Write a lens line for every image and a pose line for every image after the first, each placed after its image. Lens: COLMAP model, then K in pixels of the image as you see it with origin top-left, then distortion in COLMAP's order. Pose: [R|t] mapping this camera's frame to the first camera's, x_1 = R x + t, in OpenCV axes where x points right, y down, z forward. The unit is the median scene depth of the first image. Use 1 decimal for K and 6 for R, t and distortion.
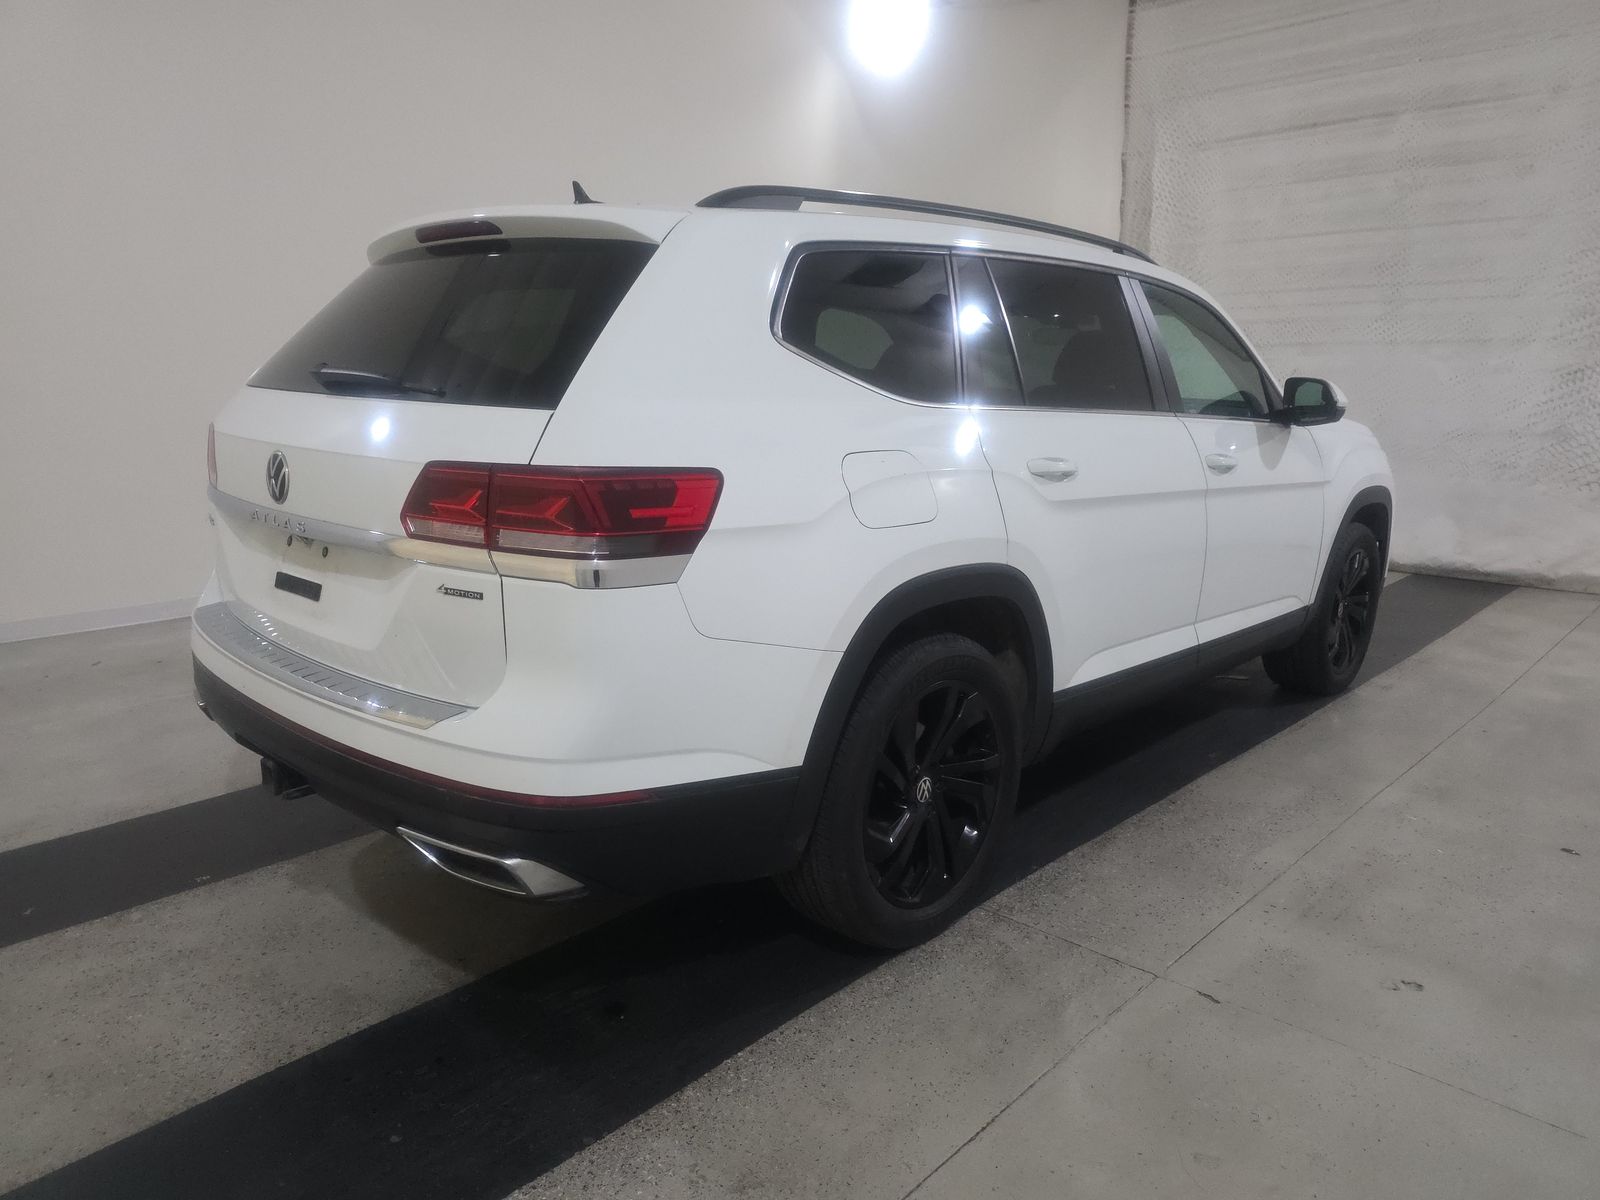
lens RADIAL K [[1067.9, 0, 794.3], [0, 1067.9, 632.2], [0, 0, 1]] dist [0.007753, -0.005158]
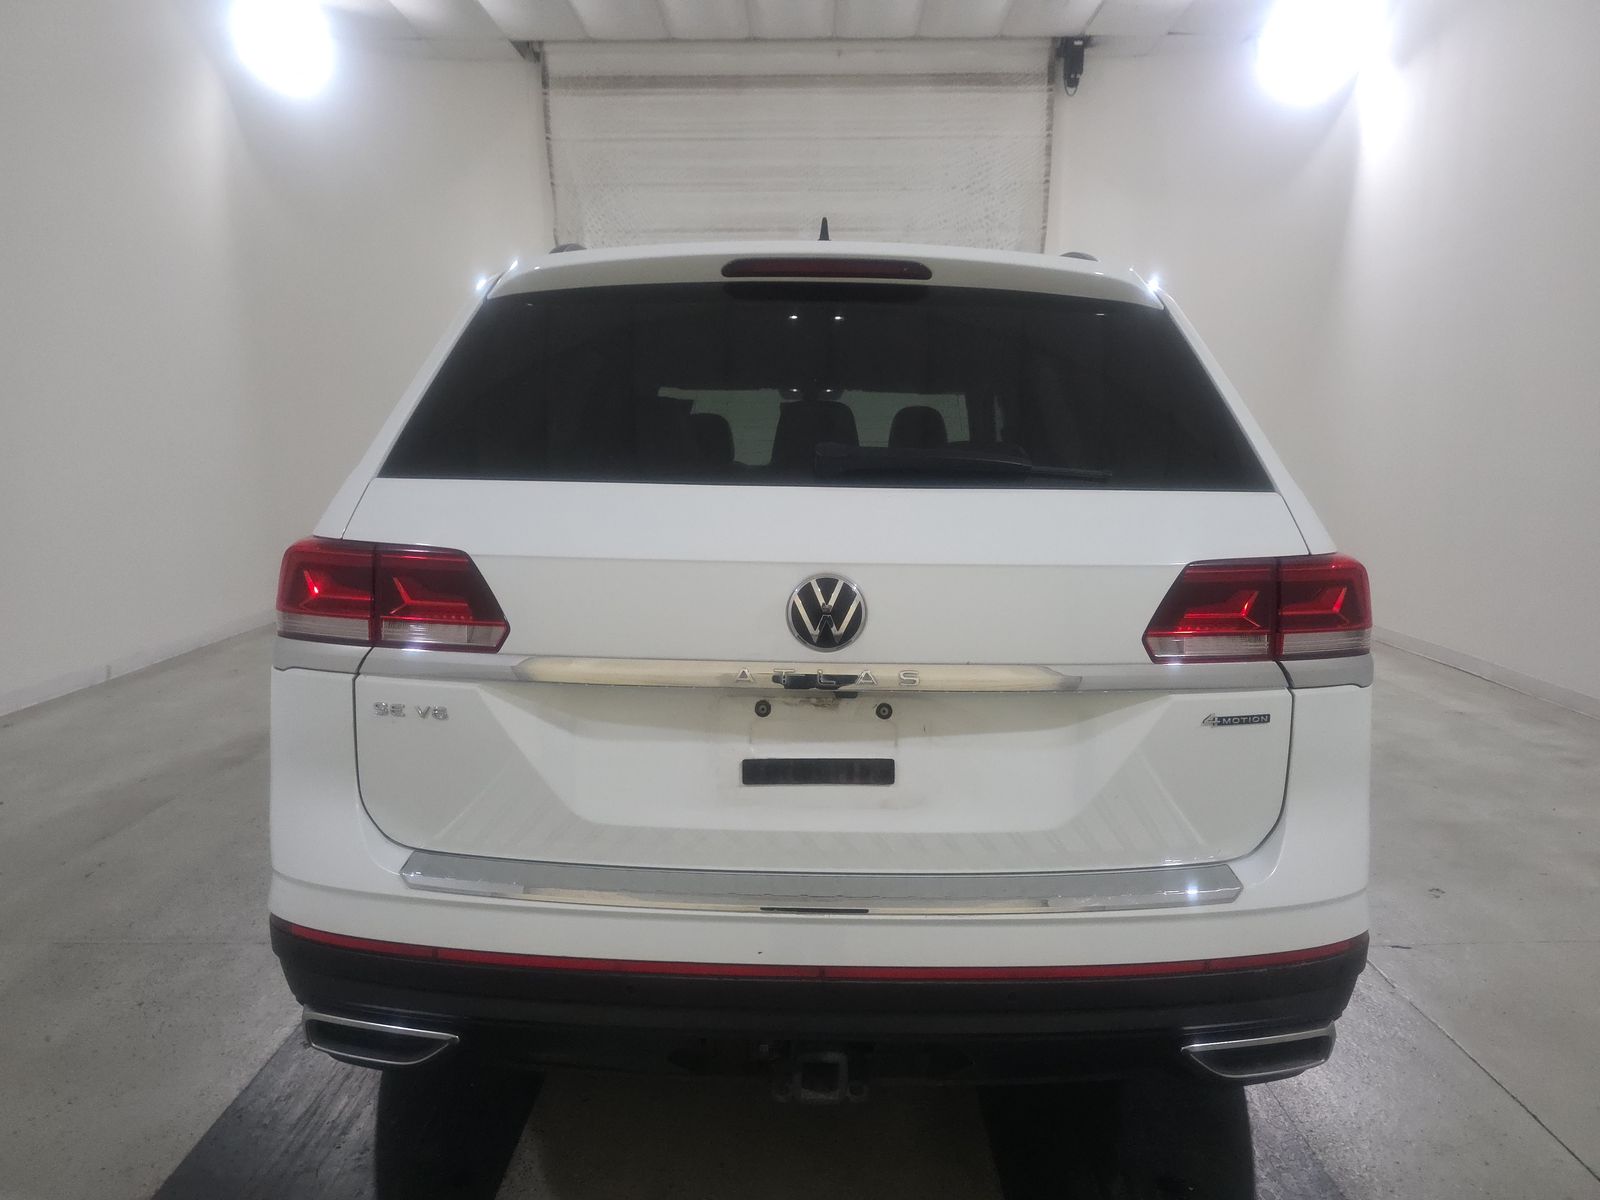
lens RADIAL K [[1101.3, 0, 805.9], [0, 1101.3, 608.2], [0, 0, 1]] dist [0.005367, -0.006471]
pose [[0.723192, -0.103087, 0.682911, -0.922529], [0.164664, 0.986019, -0.025535, -0.126933], [-0.670731, 0.130917, 0.730055, 0.500205]]
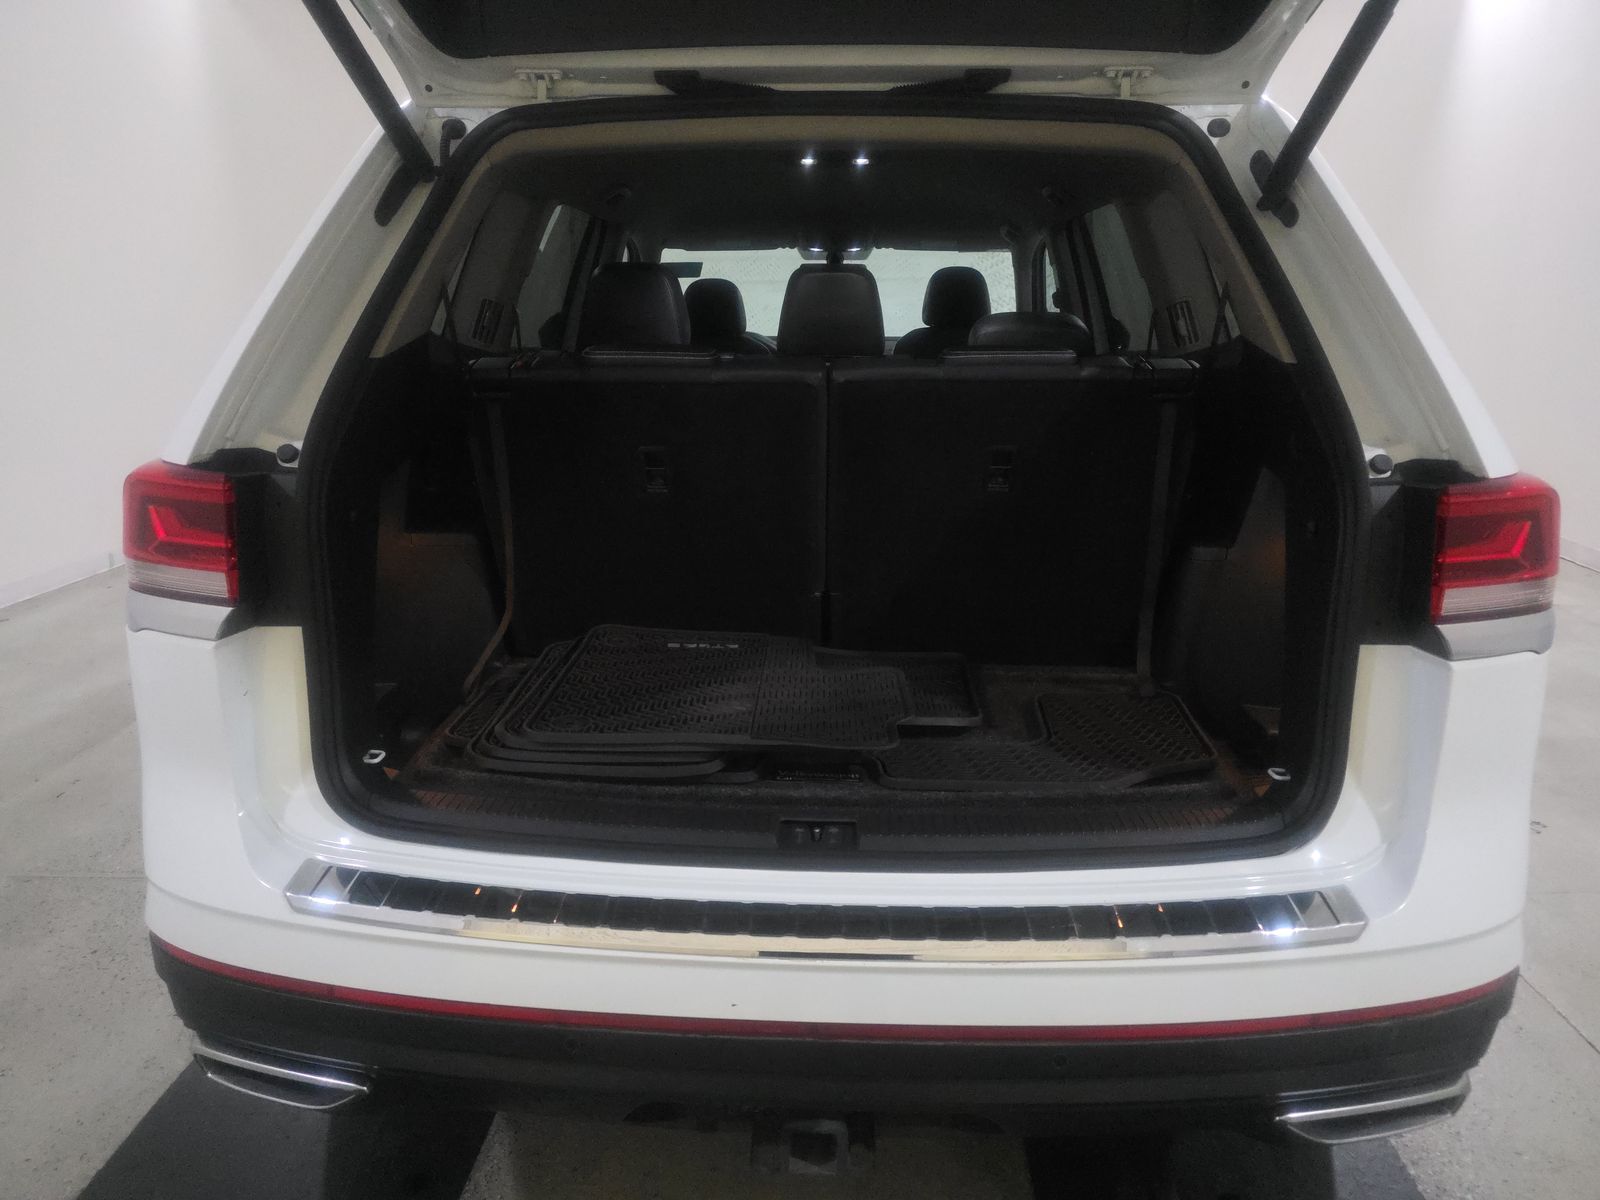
lens RADIAL K [[1054.6, 0, 800.0], [0, 1054.6, 600.0], [0, 0, 1]] dist [0.000595, 0.001311]
pose [[0.754417, -0.188545, 0.628733, -0.765145], [0.167381, 0.981451, 0.093477, -0.170138], [-0.634696, 0.034717, 0.771982, 0.620475]]
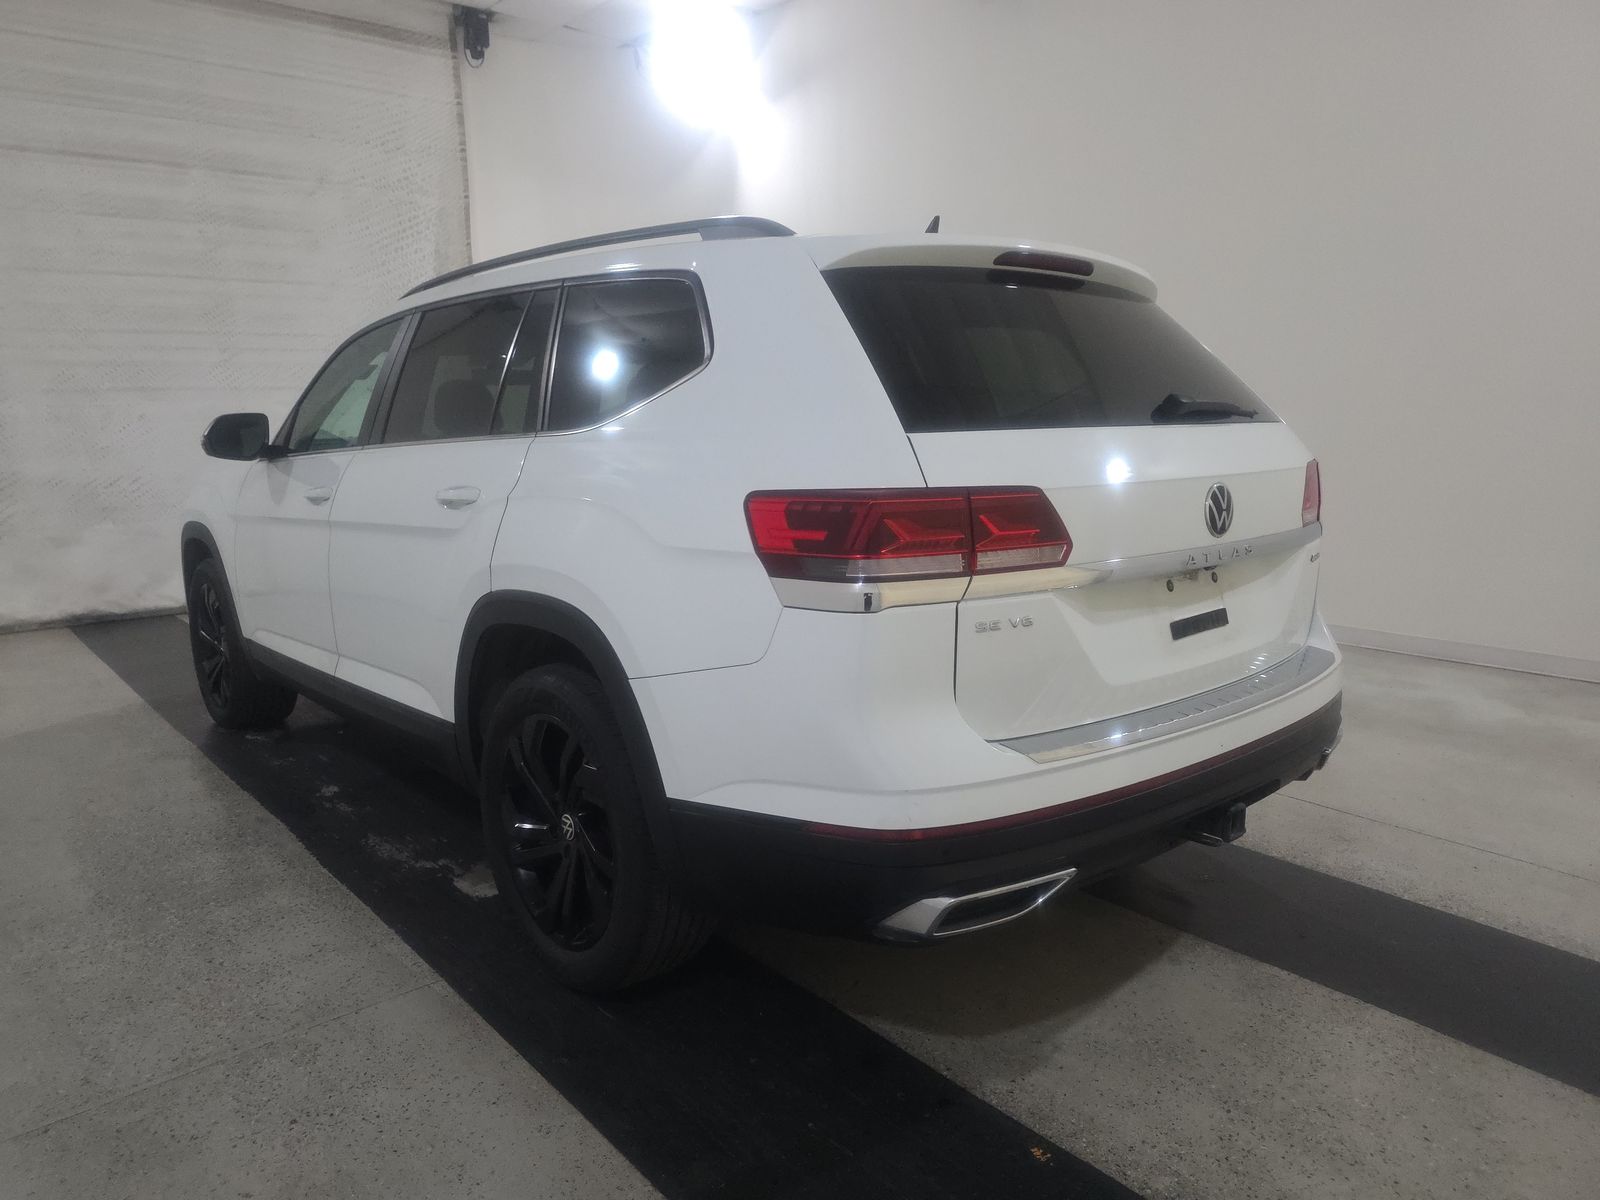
lens RADIAL K [[1067.9, 0, 794.3], [0, 1067.9, 632.2], [0, 0, 1]] dist [0.007753, -0.005158]
pose [[0.095073, -0.208374, 0.973417, -1.431373], [0.253116, 0.950769, 0.178804, -0.298908], [-0.962753, 0.229388, 0.143135, 1.213350]]
